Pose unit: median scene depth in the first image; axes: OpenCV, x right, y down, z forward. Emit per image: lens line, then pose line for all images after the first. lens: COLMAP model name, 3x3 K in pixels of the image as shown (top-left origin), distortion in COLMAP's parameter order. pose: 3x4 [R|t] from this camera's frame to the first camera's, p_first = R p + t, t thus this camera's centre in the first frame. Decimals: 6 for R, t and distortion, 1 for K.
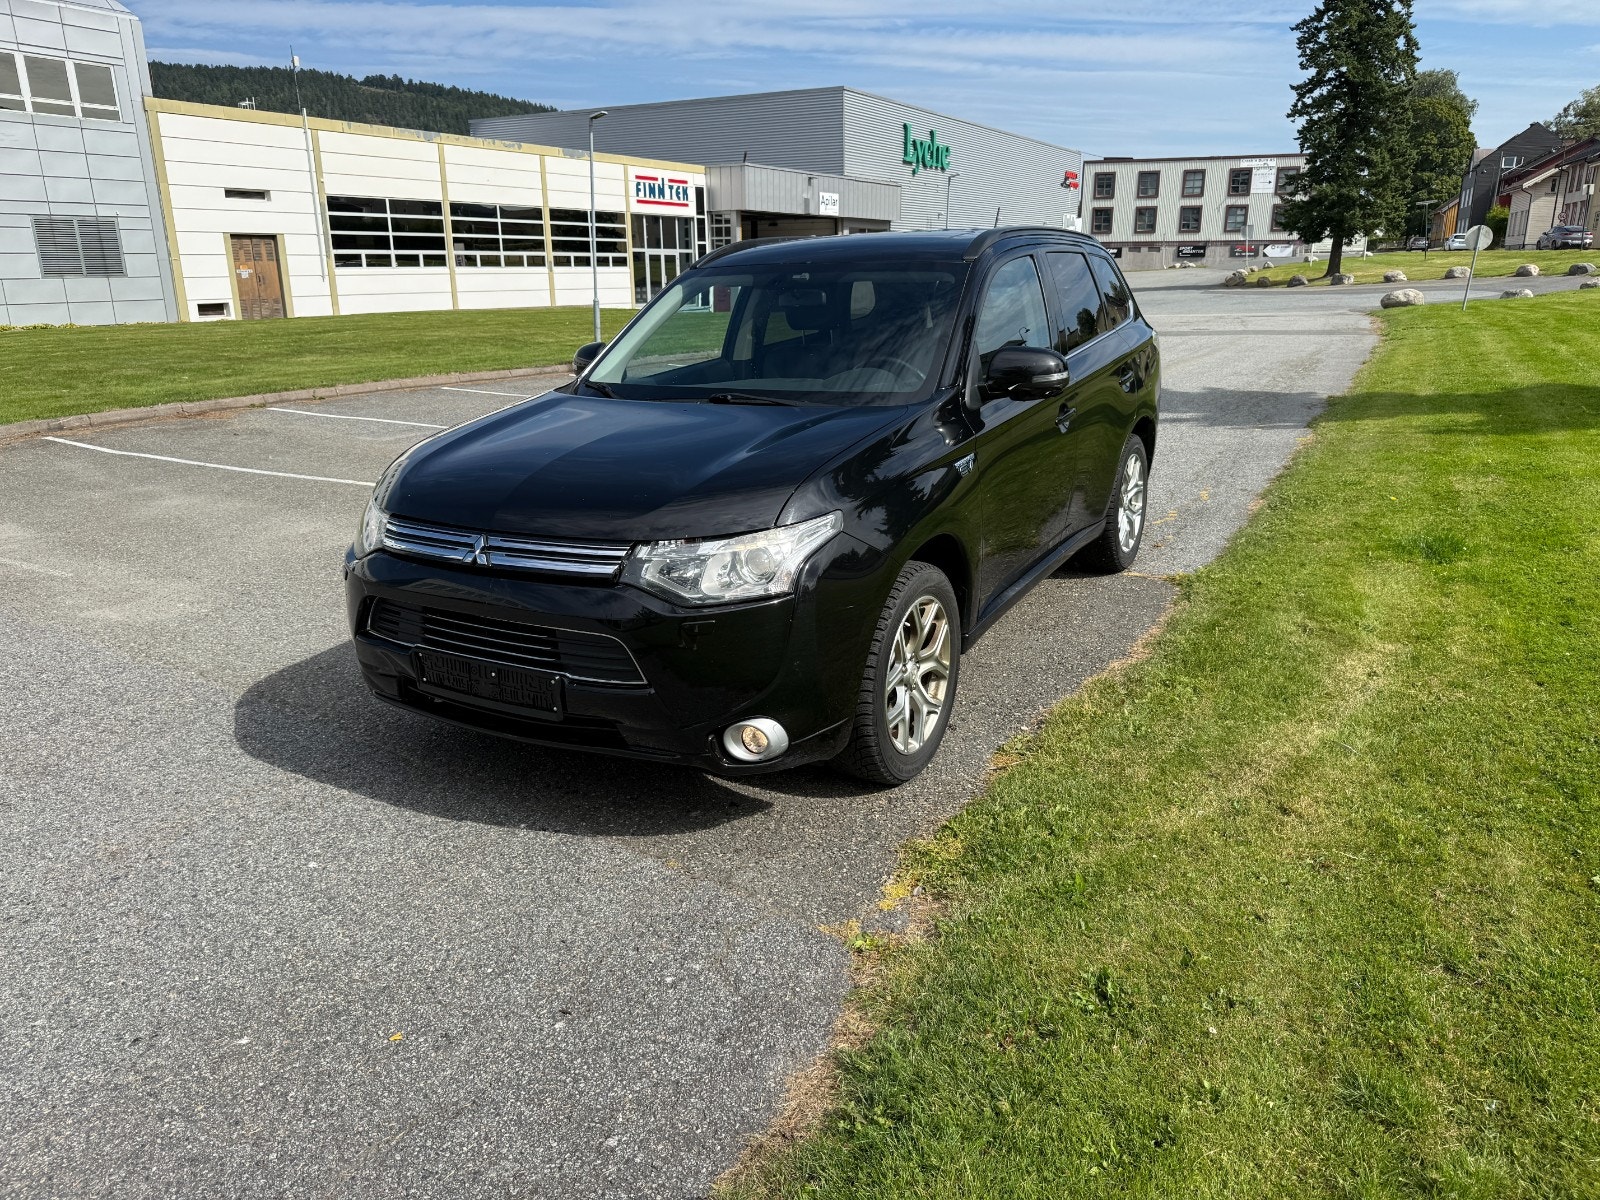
lens RADIAL K [[1123.2, 0, 800.0], [0, 1123.2, 600.0], [0, 0, 1]] dist [0.005215, -0.009899]
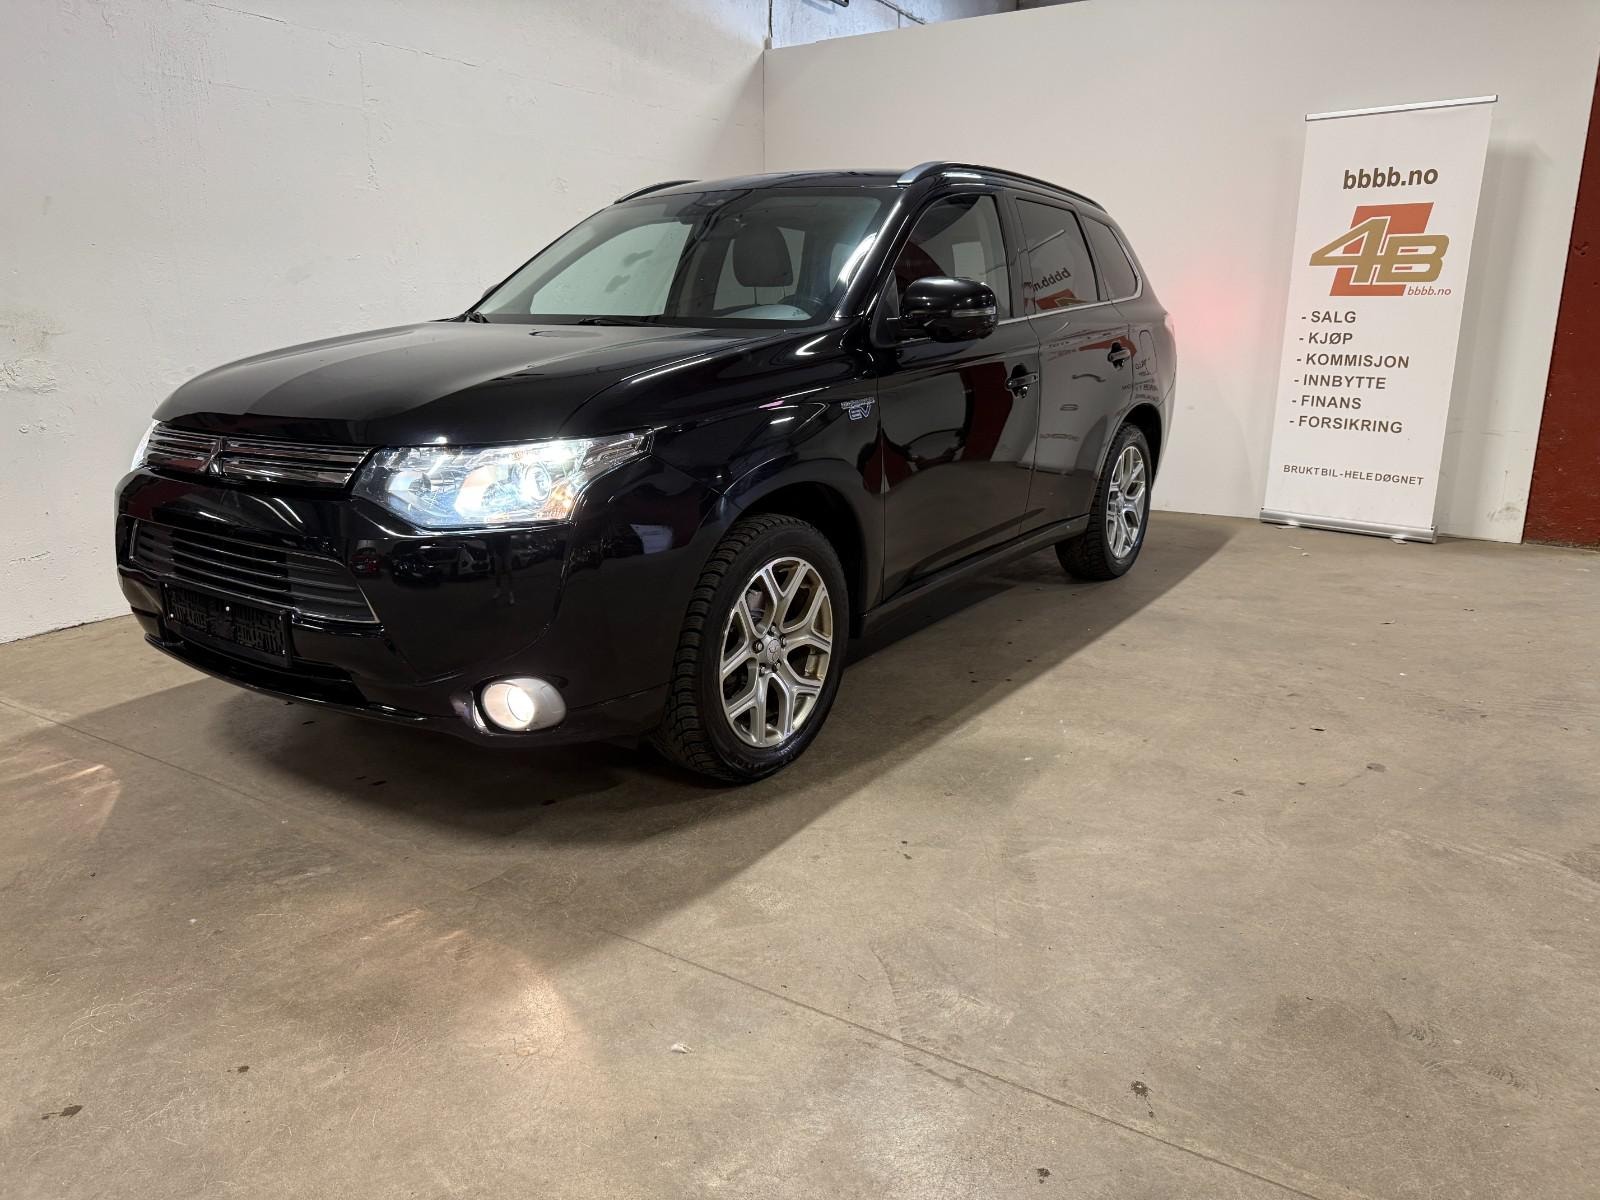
lens RADIAL K [[1123.2, 0, 800.0], [0, 1123.2, 600.0], [0, 0, 1]] dist [0.005215, -0.009899]
pose [[0.996122, 0.050412, -0.072103, 0.111054], [-0.053311, 0.997821, -0.038862, 0.037310], [0.069987, 0.042556, 0.996640, 0.112803]]
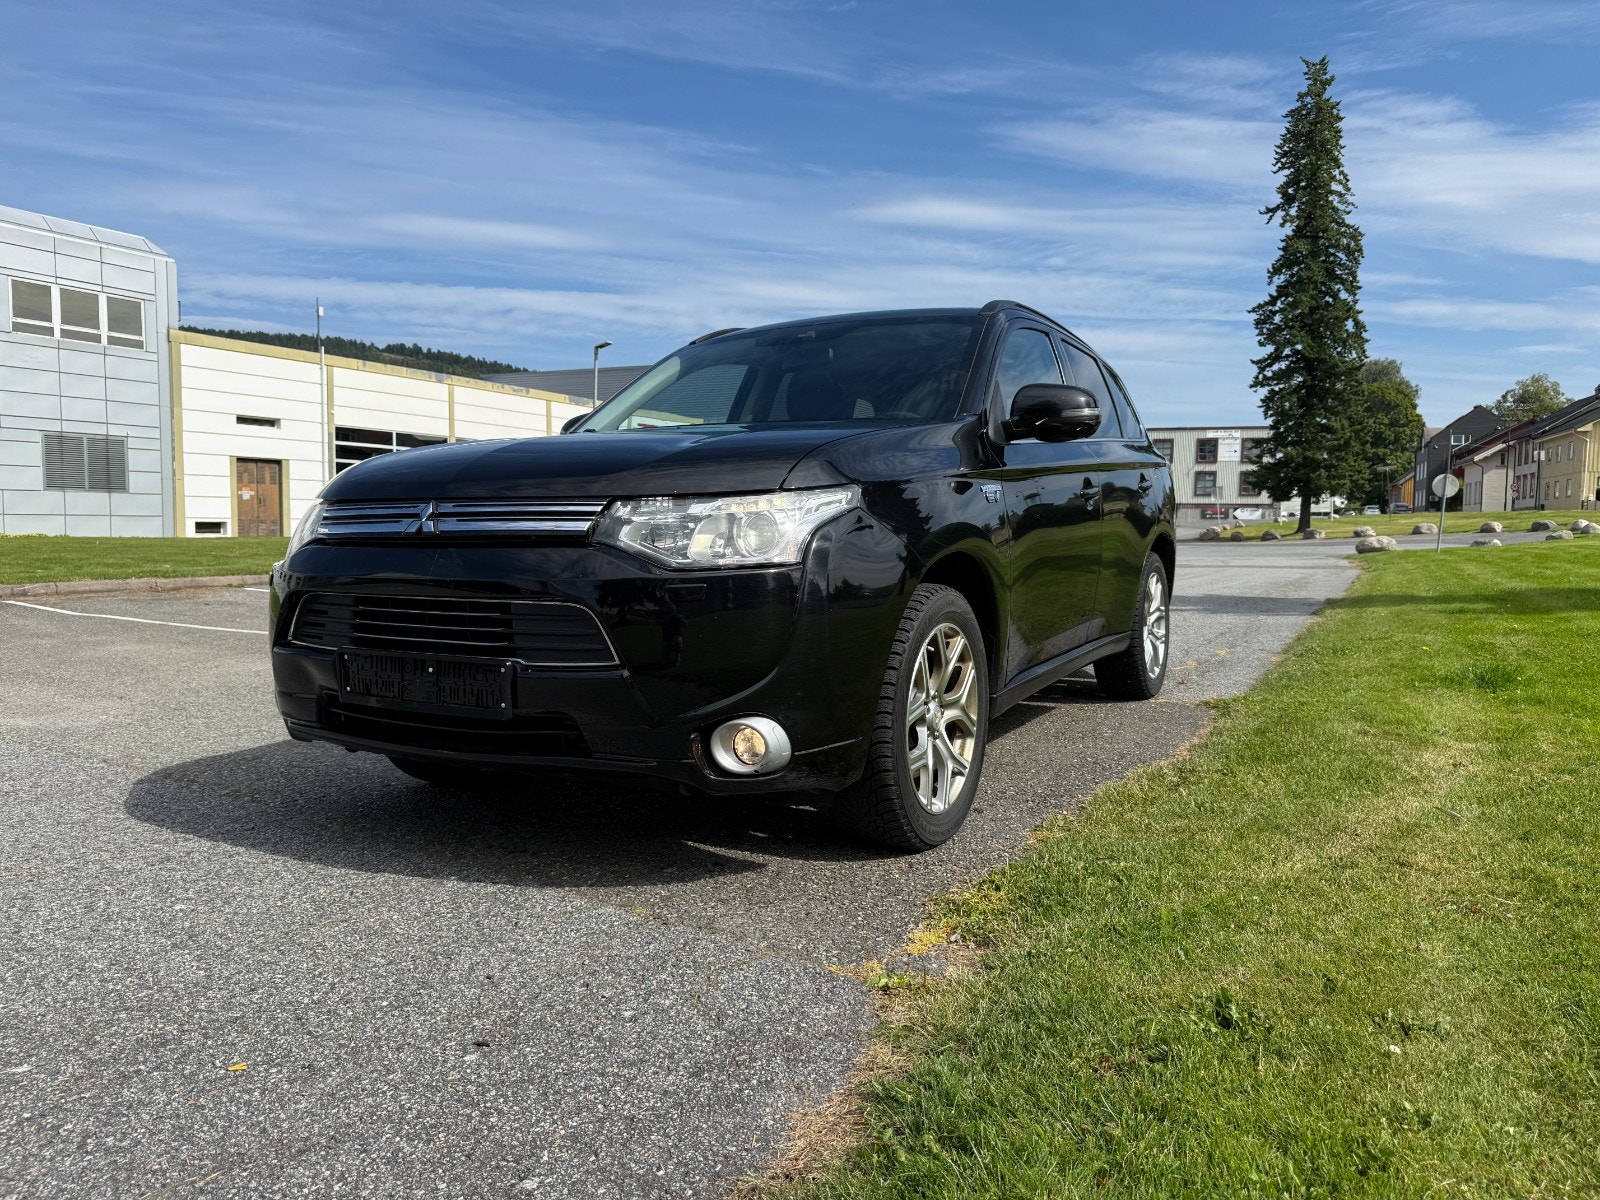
lens RADIAL K [[1127.1, 0, 801.6], [0, 1127.1, 605.0], [0, 0, 1]] dist [-0.003097, -0.001870]
pose [[0.999700, 0.021021, 0.012587, -0.007937], [-0.017835, 0.976574, -0.214441, 0.103831], [-0.016800, 0.214152, 0.976656, 0.098960]]
